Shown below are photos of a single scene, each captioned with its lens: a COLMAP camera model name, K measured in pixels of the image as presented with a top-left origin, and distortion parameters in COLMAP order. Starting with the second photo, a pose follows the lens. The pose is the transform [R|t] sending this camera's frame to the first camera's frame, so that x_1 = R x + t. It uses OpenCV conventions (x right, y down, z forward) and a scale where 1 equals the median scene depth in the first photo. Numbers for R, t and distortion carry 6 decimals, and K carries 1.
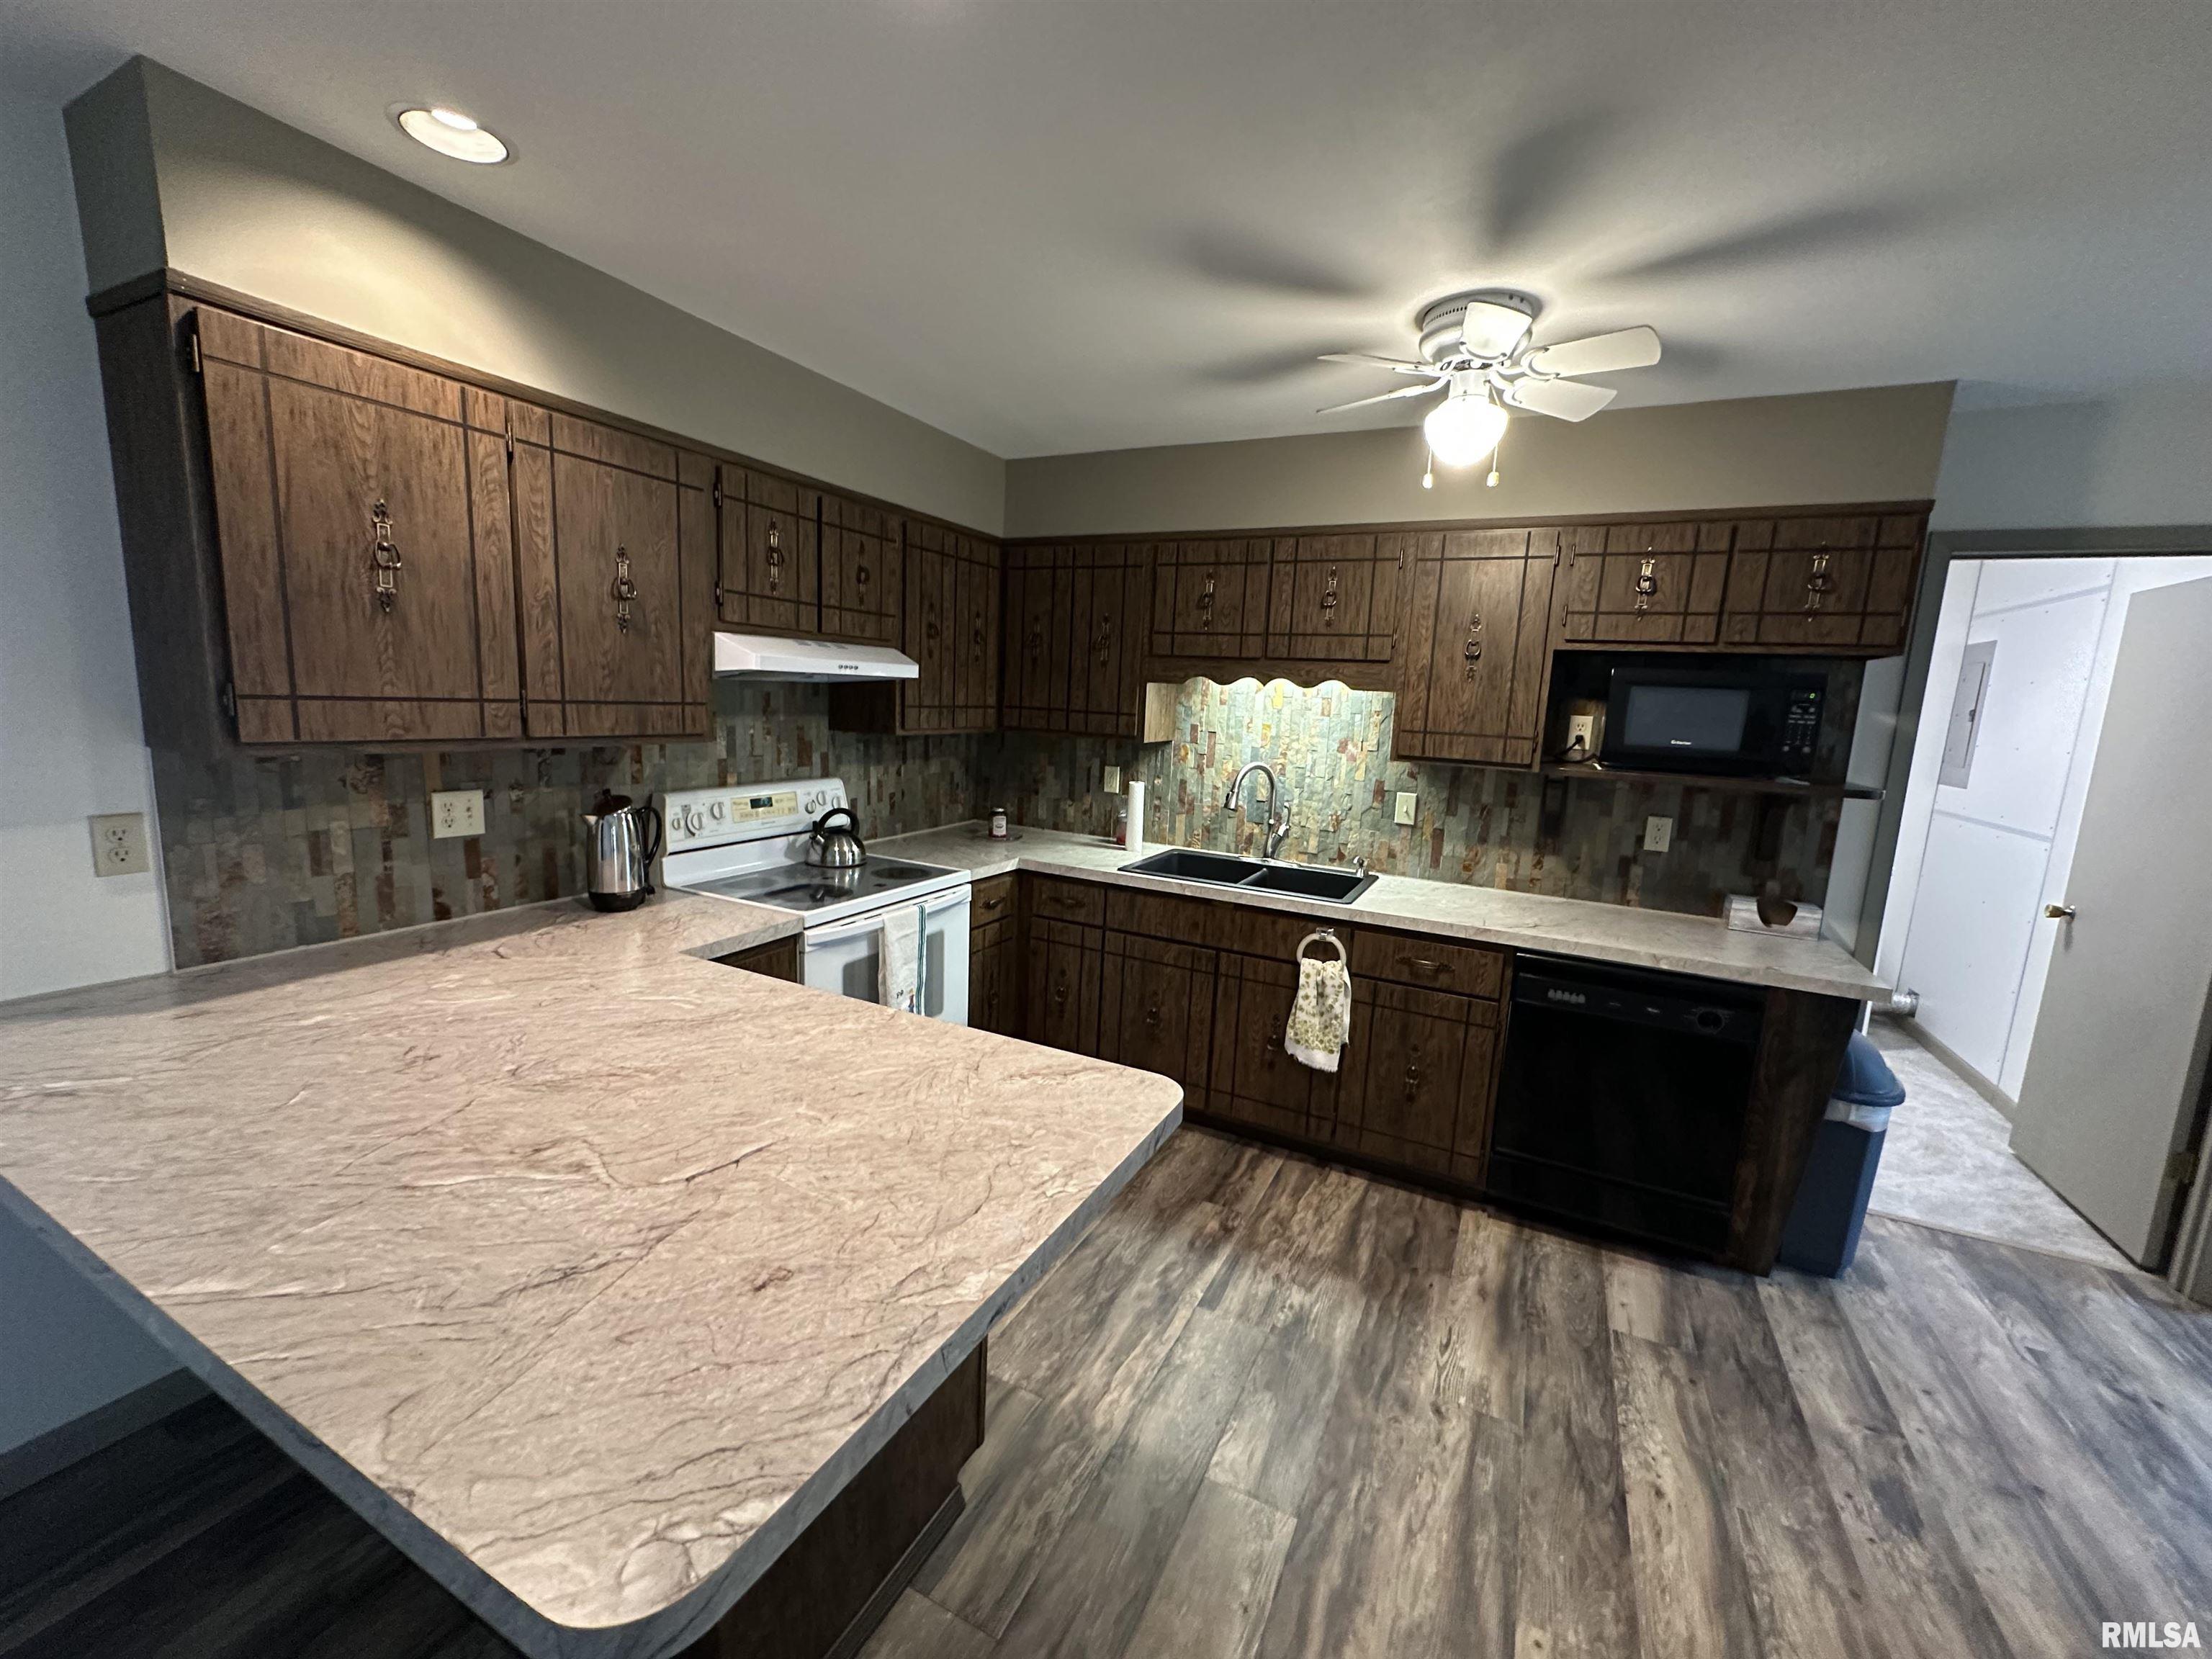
lens RADIAL K [[882.7, 0, 1102.1], [0, 882.7, 829.9], [0, 0, 1]] dist [-0.000458, 0.000363]
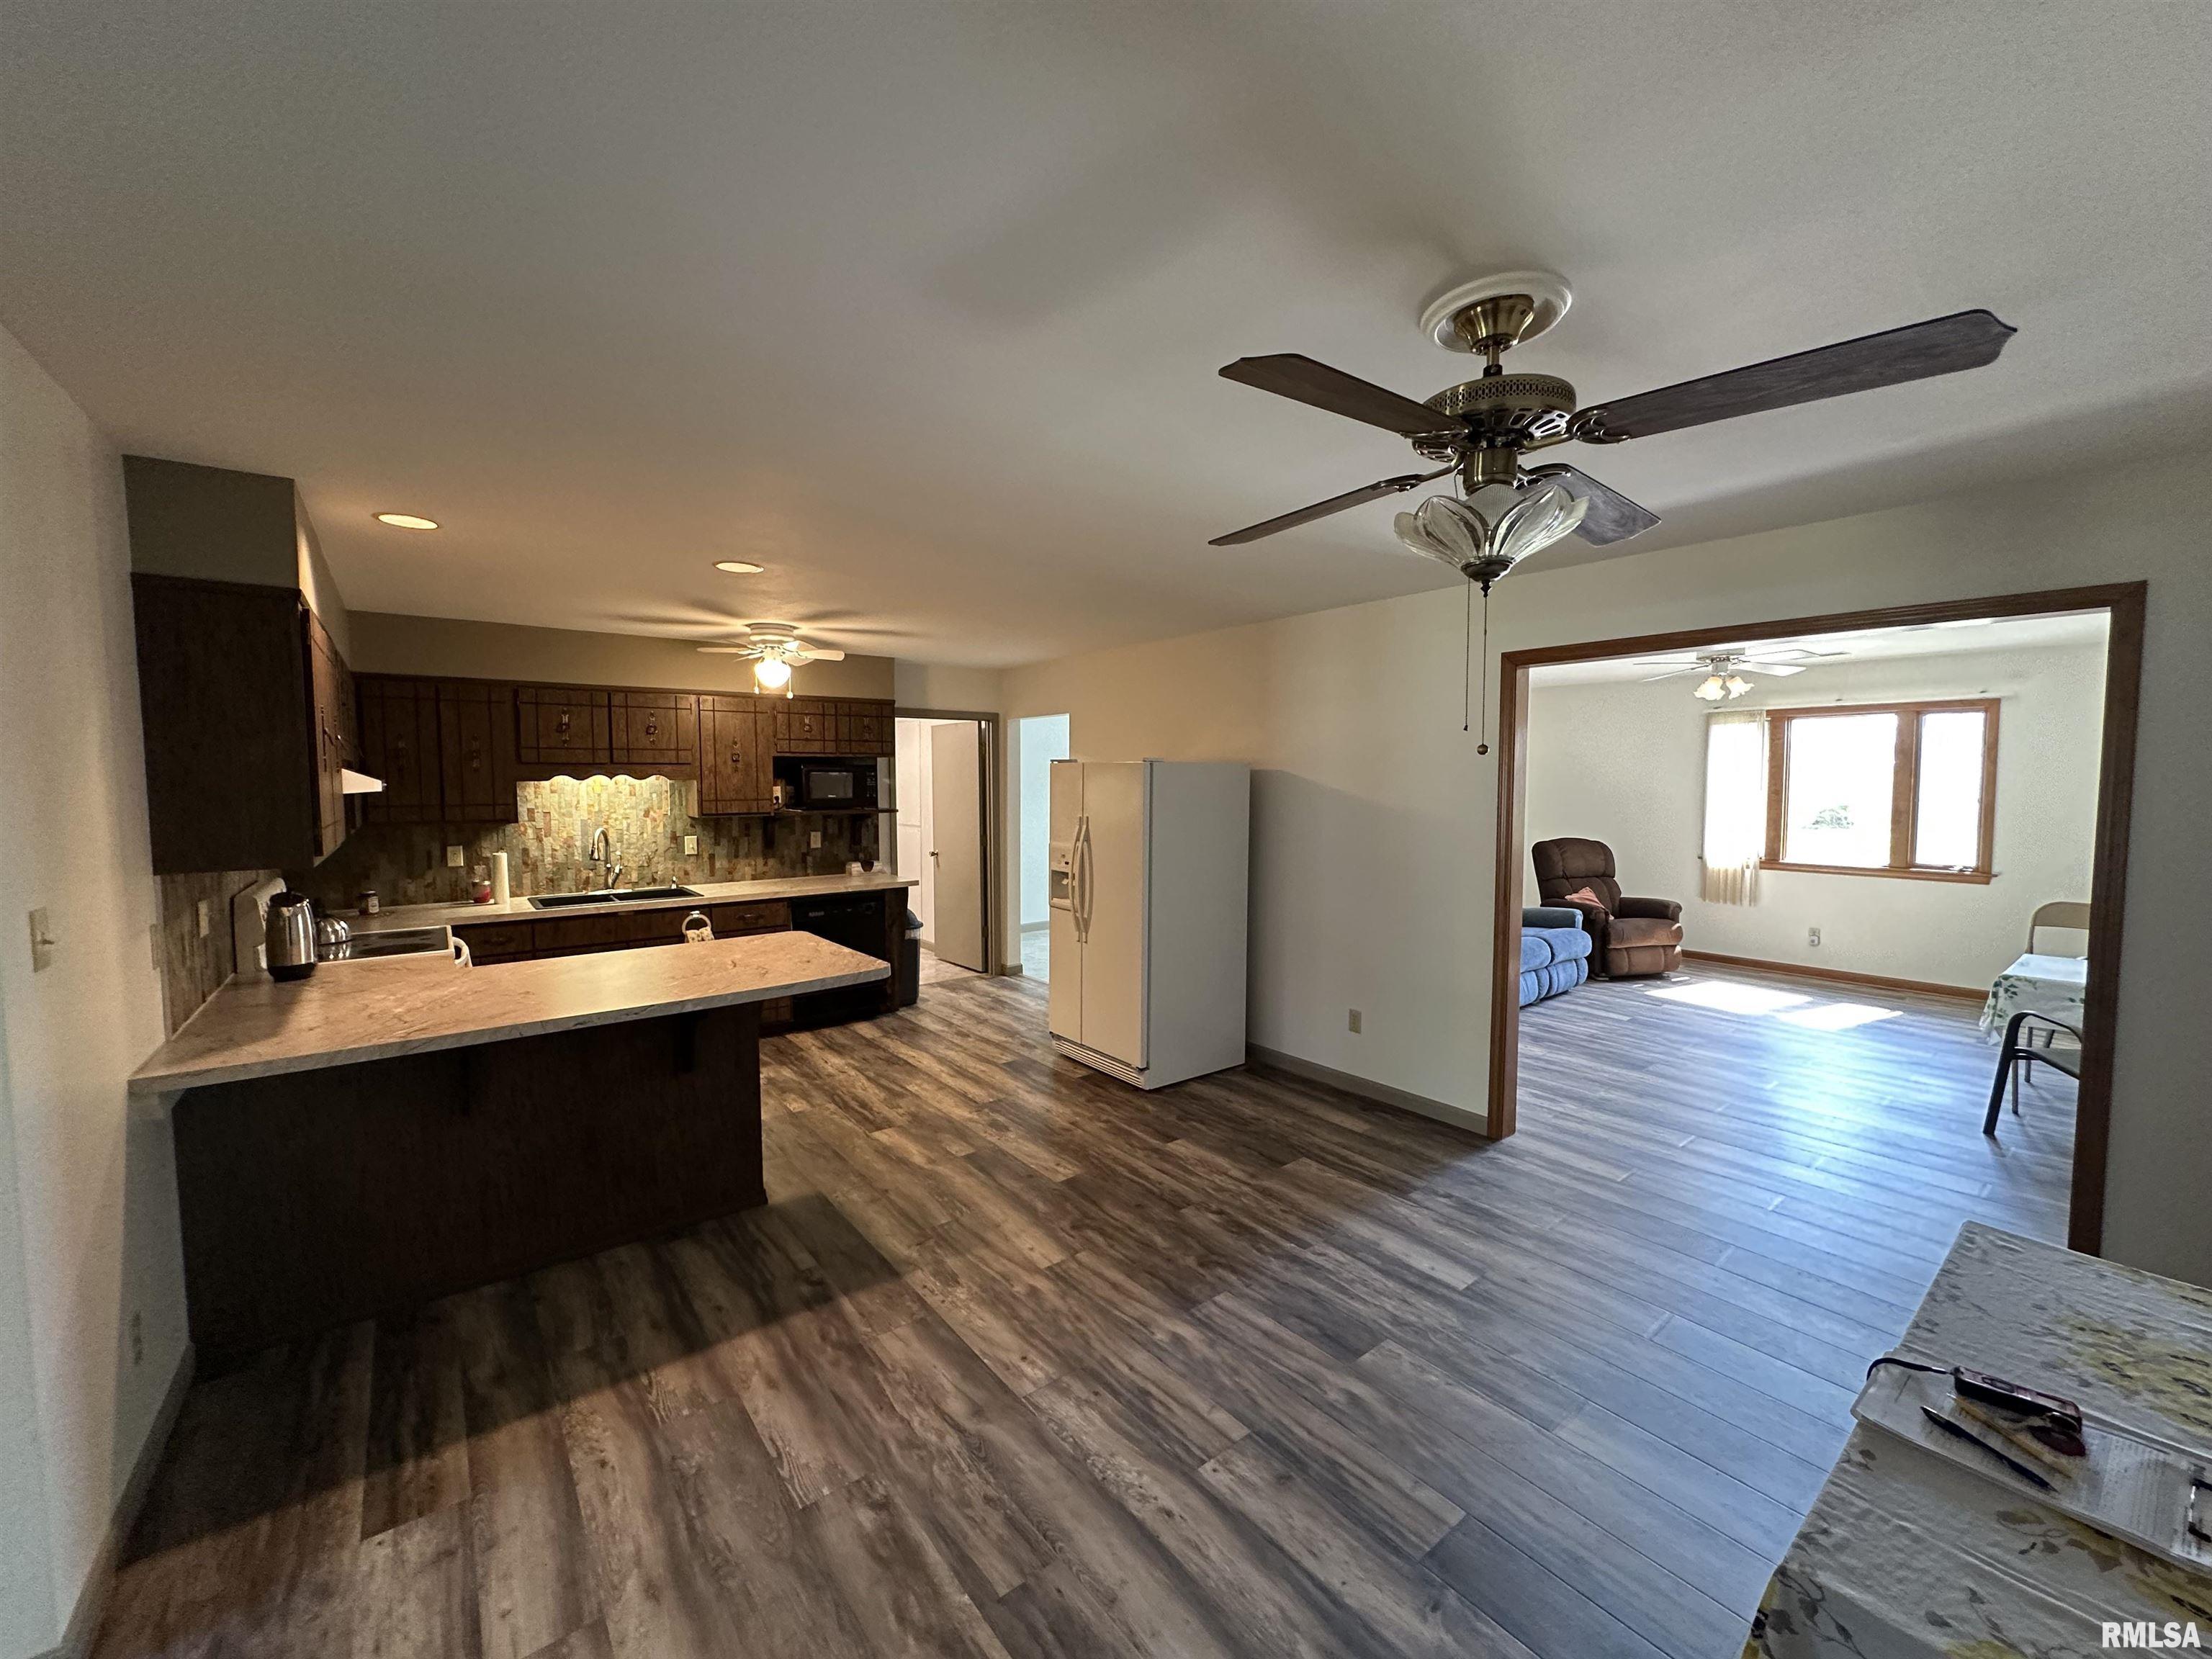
lens RADIAL K [[882.7, 0, 1108.2], [0, 882.7, 831.7], [0, 0, 1]] dist [-0.000458, 0.000363]
pose [[0.427430, -0.107200, 0.897670, -0.930123], [0.164224, 0.985632, 0.039508, 0.016833], [-0.889007, 0.130532, 0.438893, -0.531610]]
